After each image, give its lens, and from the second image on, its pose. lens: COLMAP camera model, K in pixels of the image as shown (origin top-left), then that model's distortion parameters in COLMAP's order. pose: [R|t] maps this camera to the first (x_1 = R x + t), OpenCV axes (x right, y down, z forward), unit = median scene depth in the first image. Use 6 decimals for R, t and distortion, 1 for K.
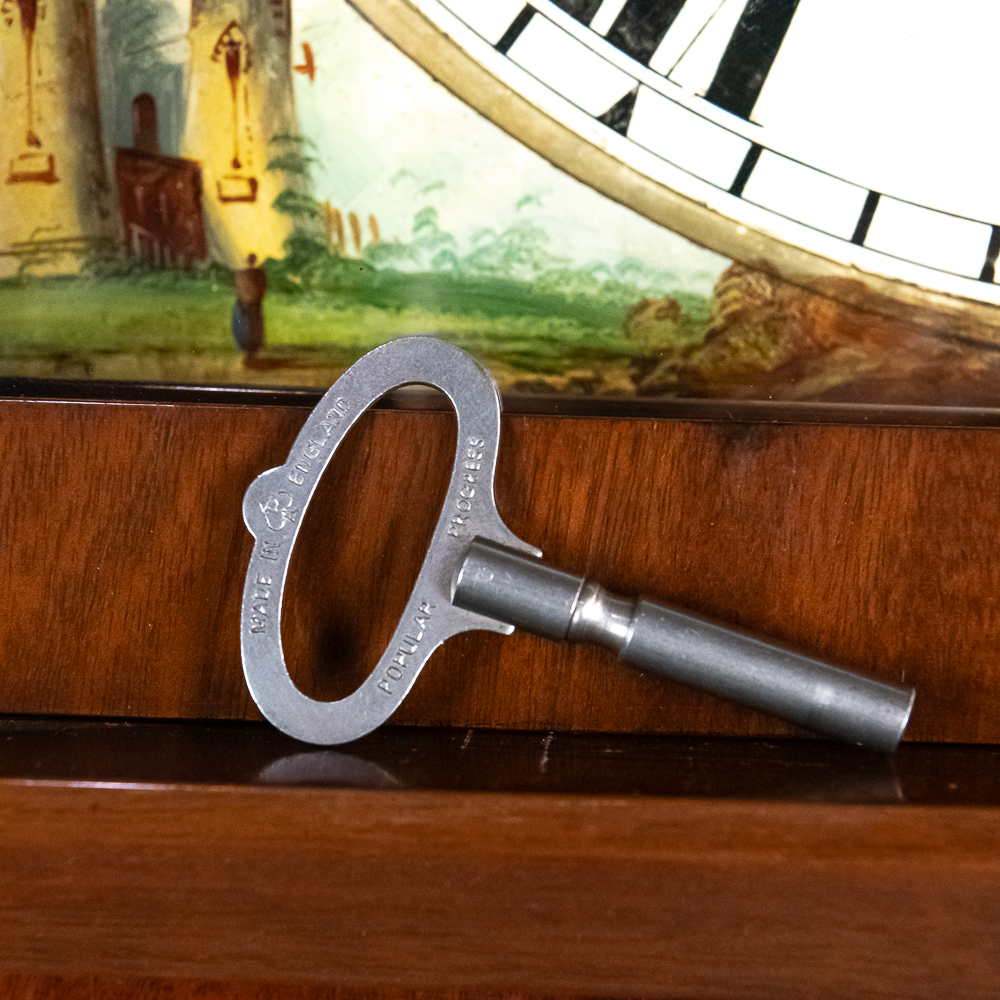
lens RADIAL K [[2895.6, 0, 500.0], [0, 2895.6, 500.0], [0, 0, 1]] dist [0.001683, 0.977010]
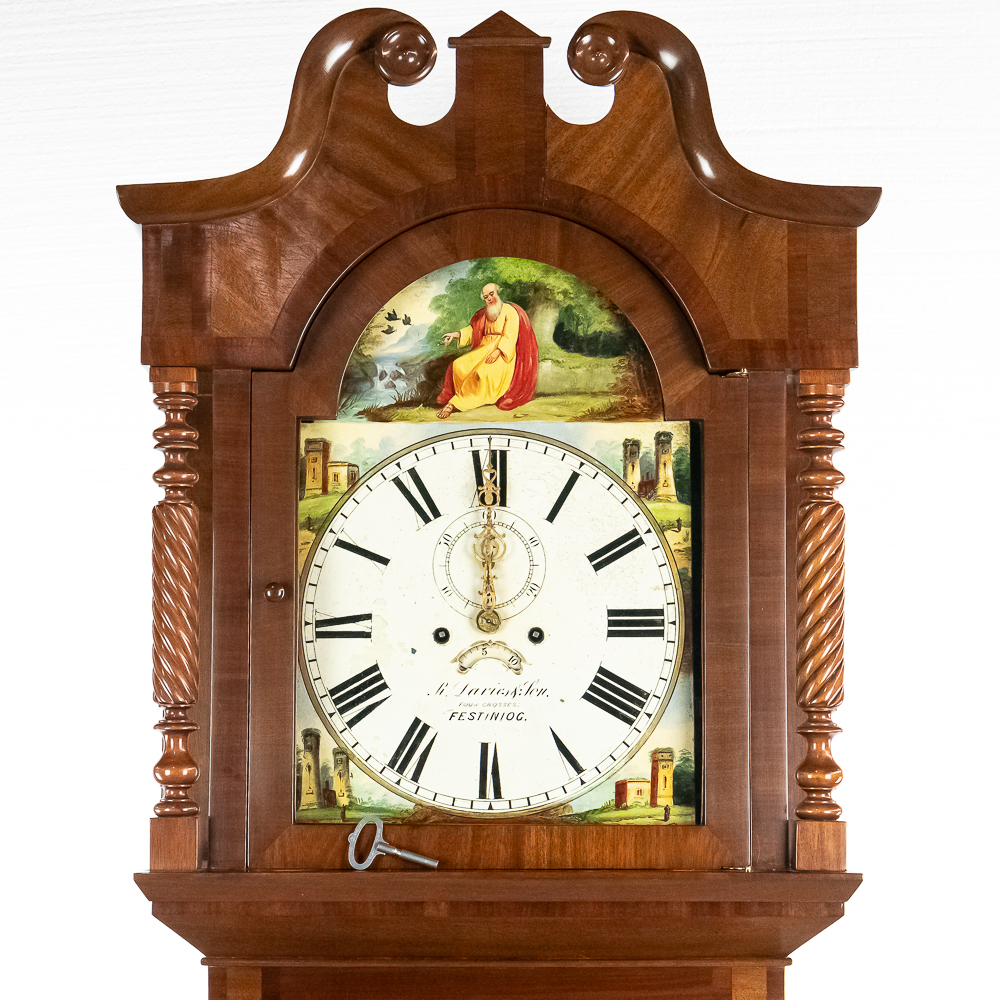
lens RADIAL K [[2793.2, 0, 500.0], [0, 2793.2, 500.0], [0, 0, 1]] dist [-0.025161, 0.052155]
pose [[0.997729, -0.017365, 0.065083, -0.134531], [0.029150, 0.982353, -0.184753, 0.430210], [-0.060727, 0.186231, 0.980628, -5.525113]]
